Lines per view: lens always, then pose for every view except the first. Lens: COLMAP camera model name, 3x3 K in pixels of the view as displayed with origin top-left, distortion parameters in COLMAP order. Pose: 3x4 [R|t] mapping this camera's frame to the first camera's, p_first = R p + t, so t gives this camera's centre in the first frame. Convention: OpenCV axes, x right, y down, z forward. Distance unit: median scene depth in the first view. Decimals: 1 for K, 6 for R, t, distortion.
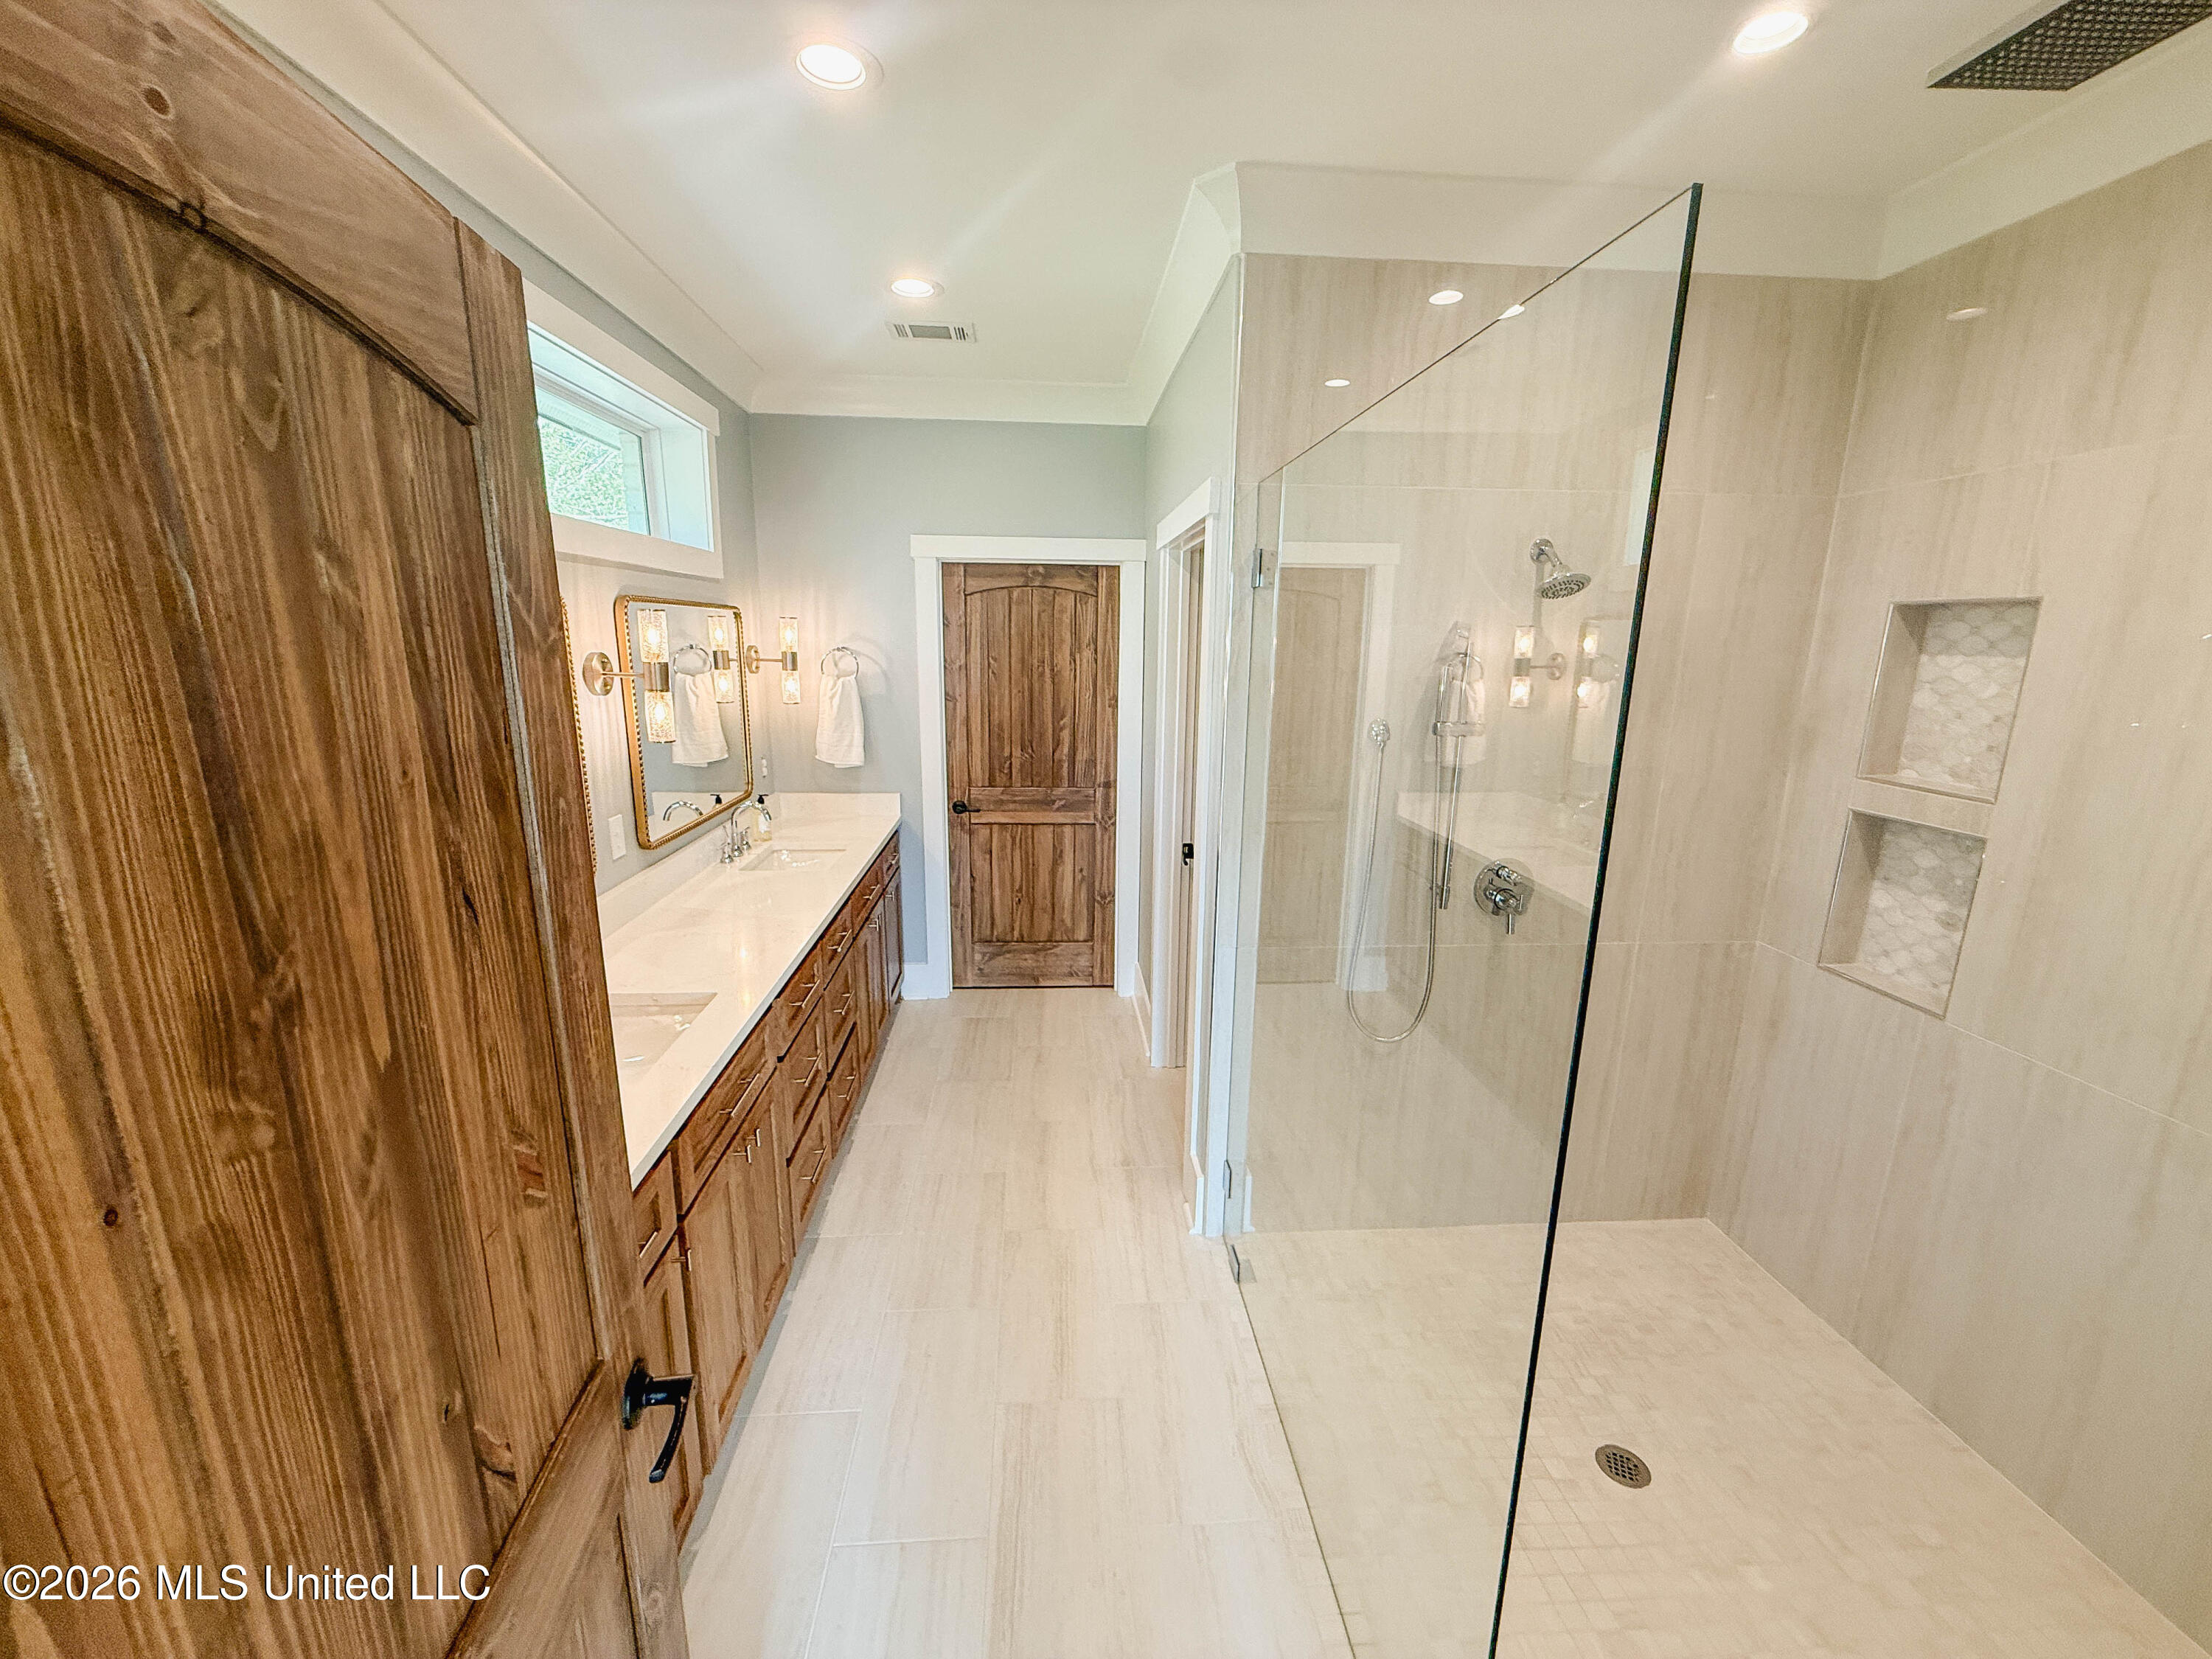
lens RADIAL K [[880.2, 0, 1101.9], [0, 880.2, 837.4], [0, 0, 1]] dist [0.001273, -0.000326]
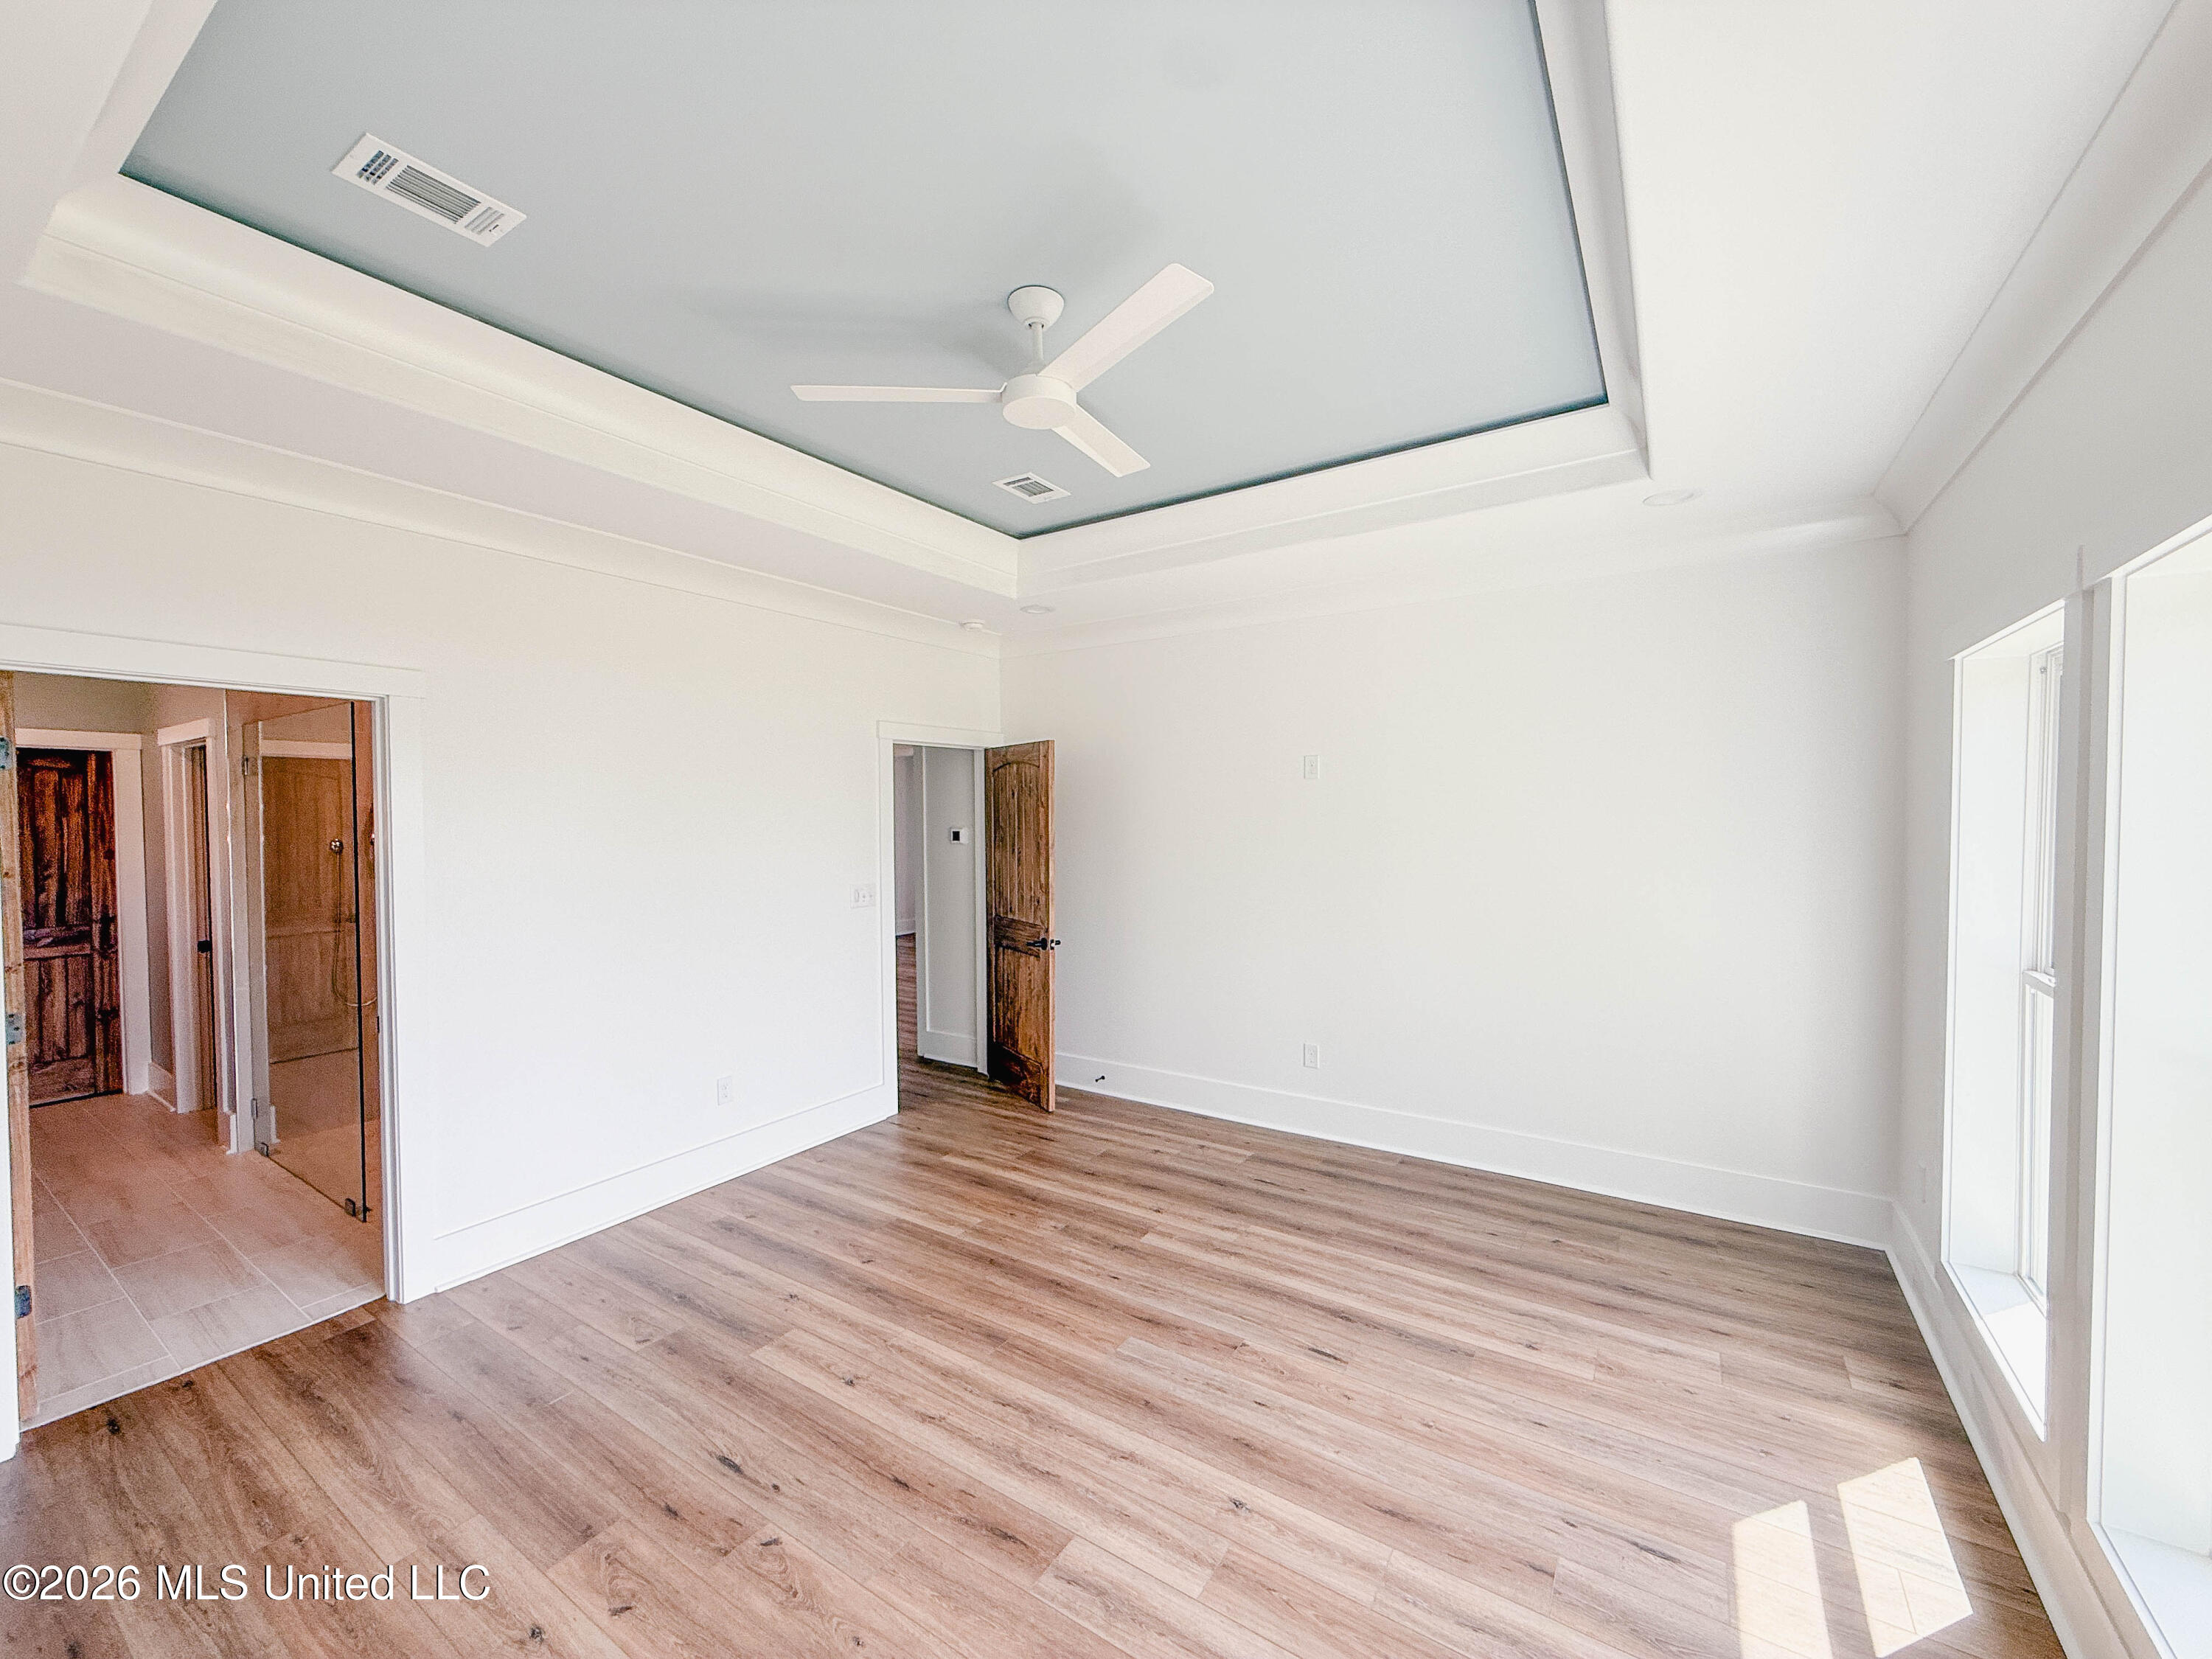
lens RADIAL K [[880.2, 0, 1123.3], [0, 880.2, 837.1], [0, 0, 1]] dist [0.001273, -0.000326]
pose [[0.602172, -0.035376, 0.797582, -0.120170], [0.196011, 0.974992, -0.104743, 0.244351], [-0.773931, 0.219408, 0.594047, -0.906062]]
